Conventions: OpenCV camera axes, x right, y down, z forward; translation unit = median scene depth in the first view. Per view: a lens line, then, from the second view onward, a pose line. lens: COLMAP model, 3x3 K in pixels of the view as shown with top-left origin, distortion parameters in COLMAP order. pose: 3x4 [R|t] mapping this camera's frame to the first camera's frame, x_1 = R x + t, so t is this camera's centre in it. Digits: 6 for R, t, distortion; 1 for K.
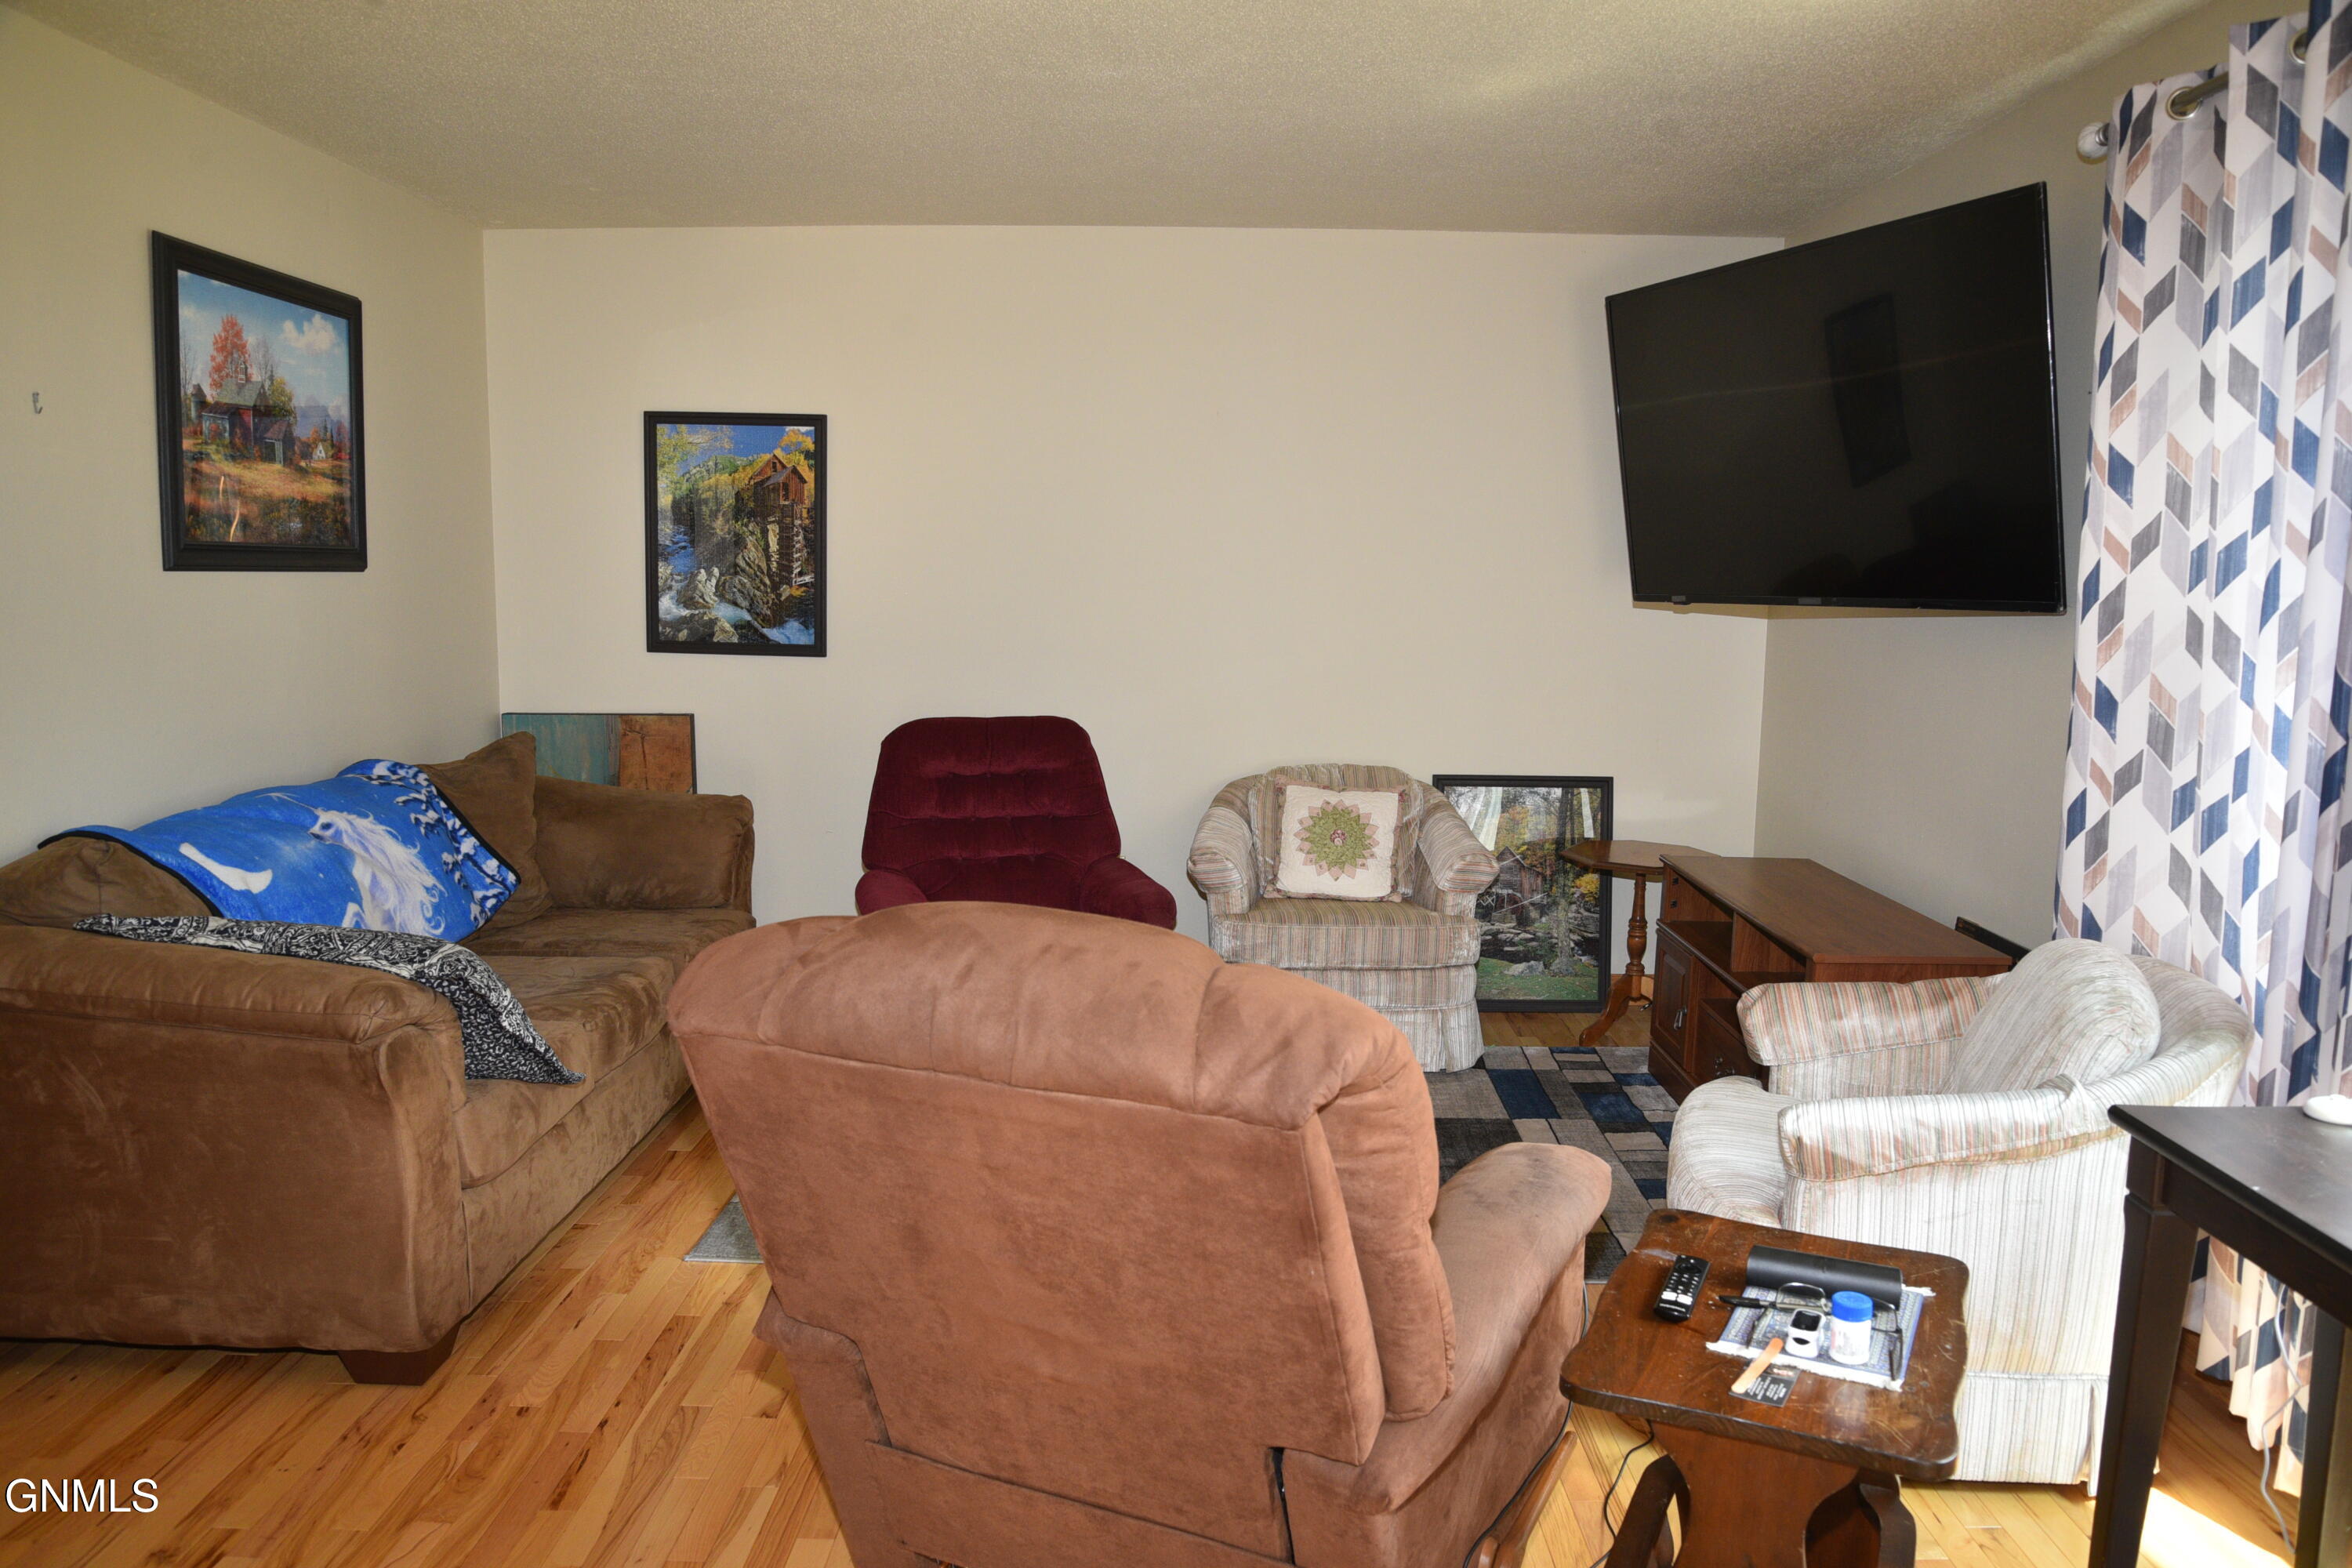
lens RADIAL K [[1680.5, 0, 1179.1], [0, 1680.5, 803.5], [0, 0, 1]] dist [-0.074351, 0.042131]
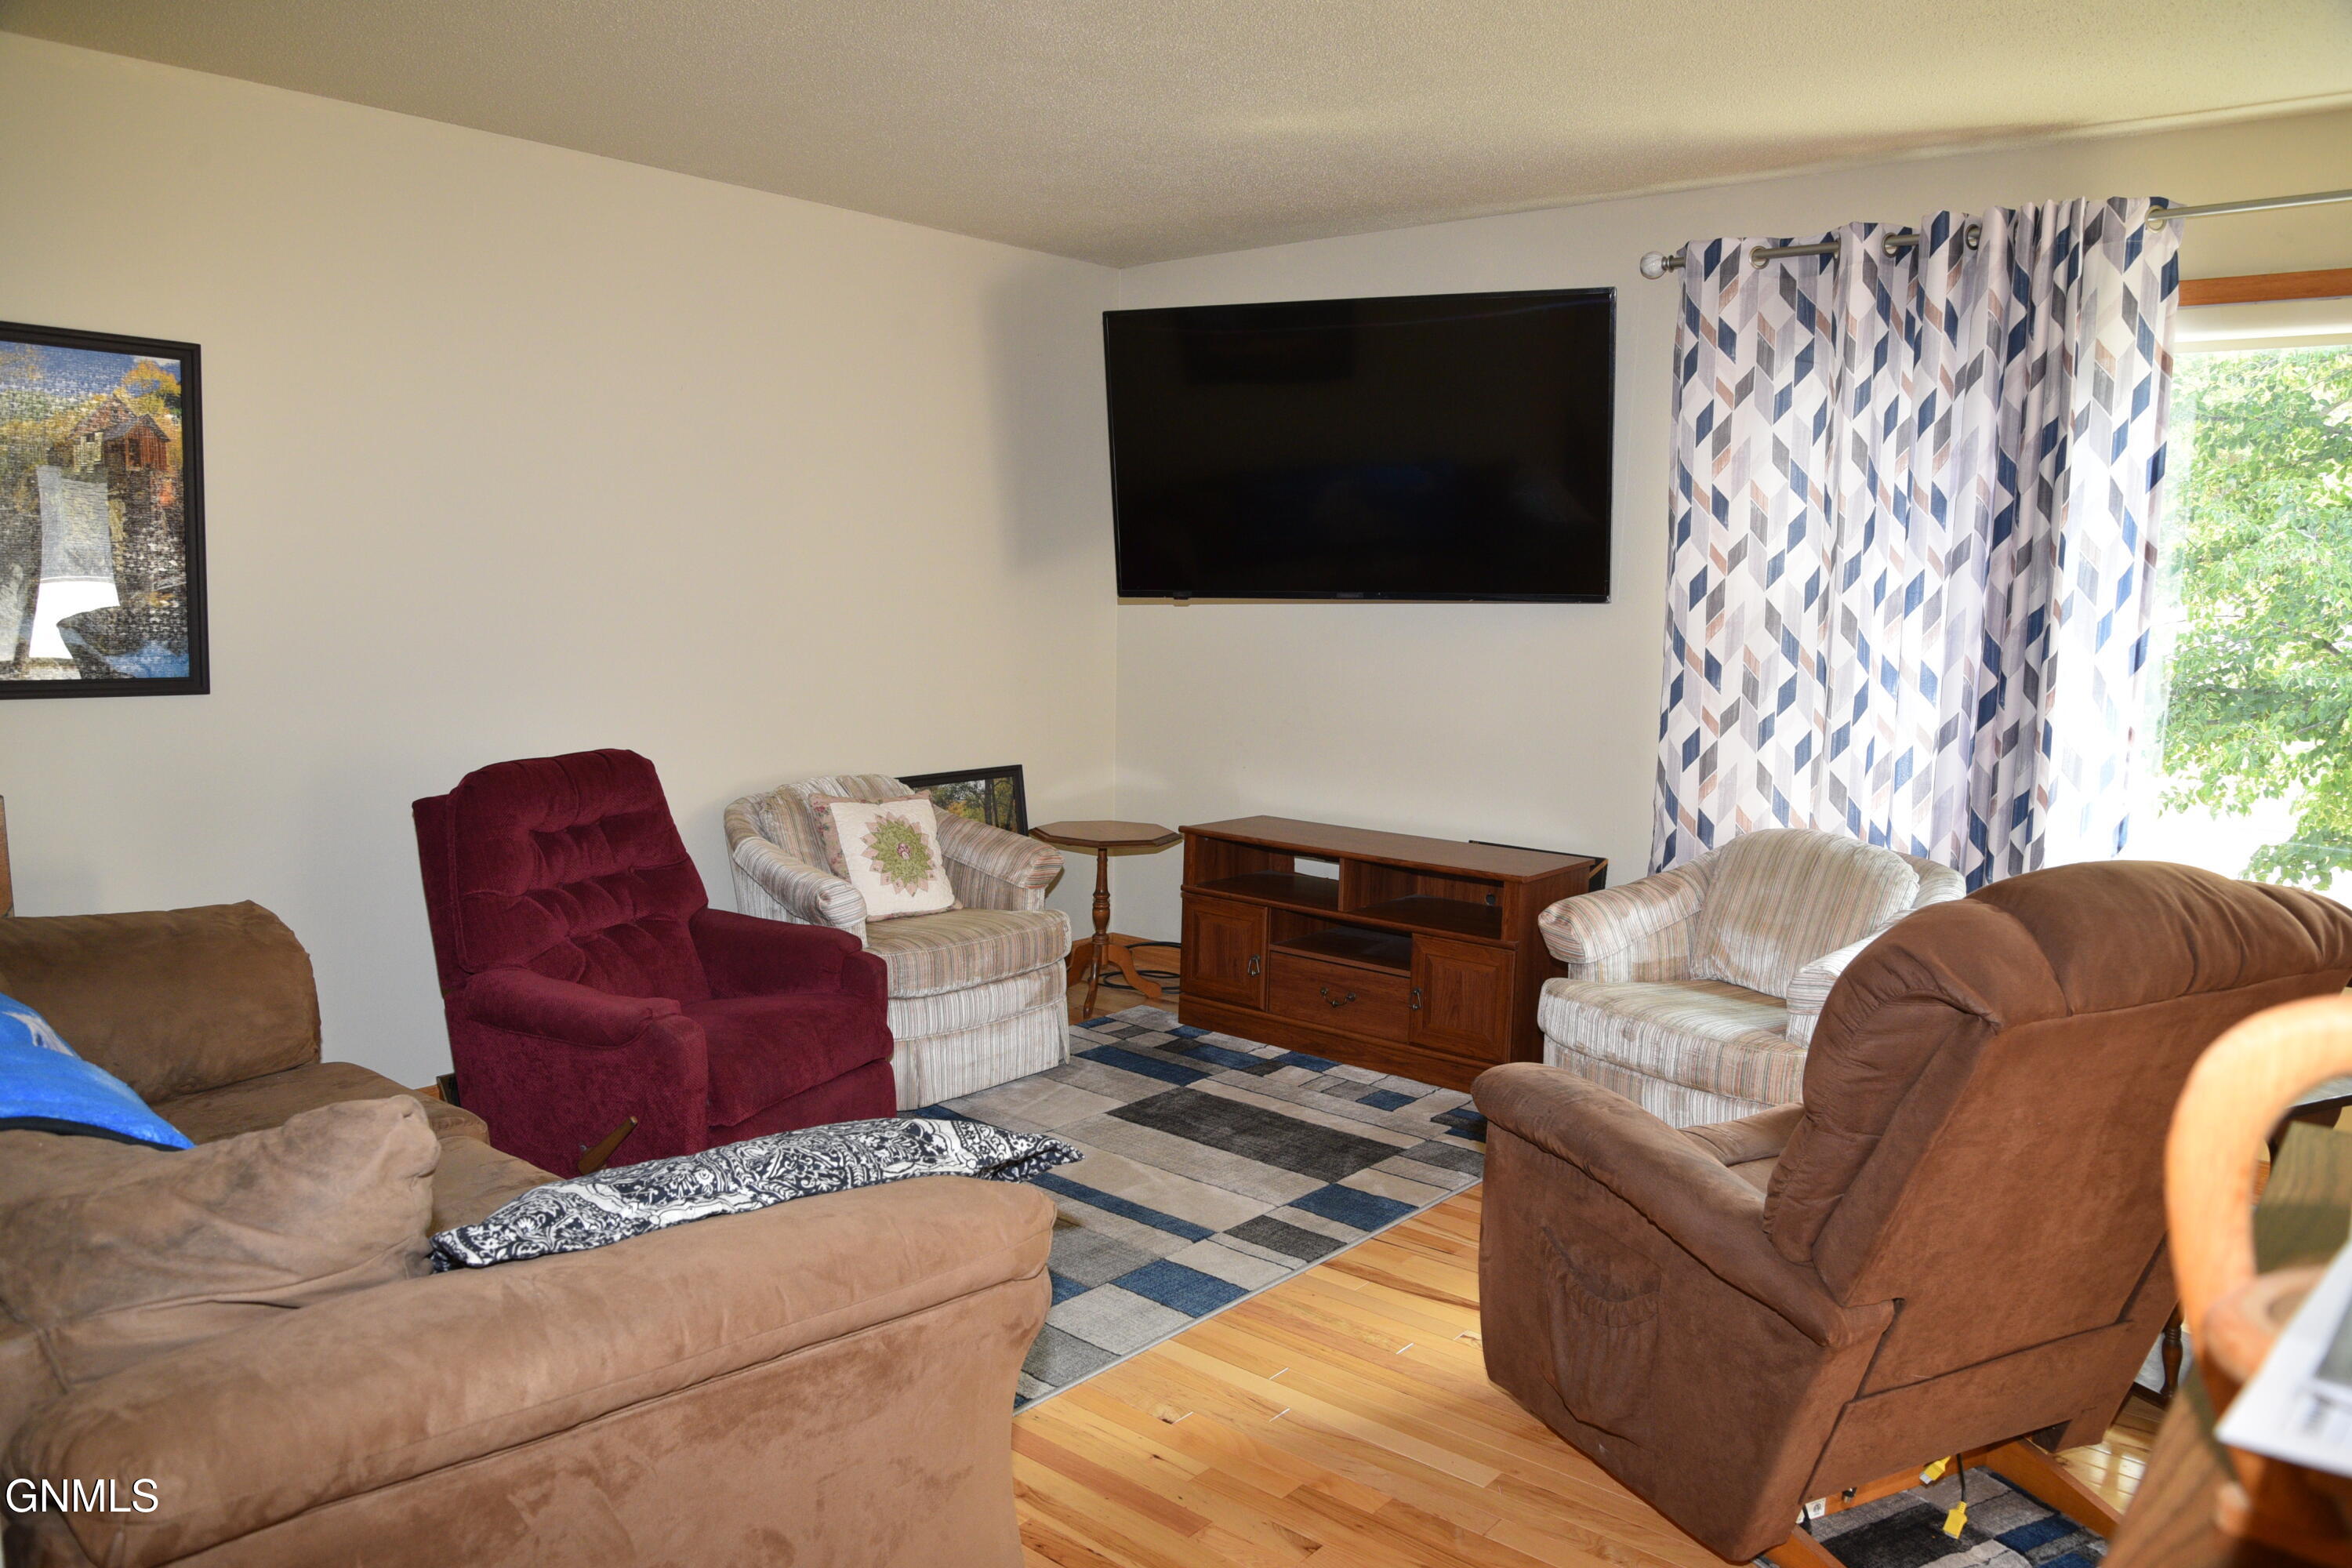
lens RADIAL K [[1680.5, 0, 1179.1], [0, 1680.5, 803.5], [0, 0, 1]] dist [-0.074351, 0.042131]
pose [[0.627063, -0.105595, 0.771778, -0.554235], [0.099932, 0.993488, 0.054736, -0.044193], [-0.772532, 0.042802, 0.633531, 0.289209]]
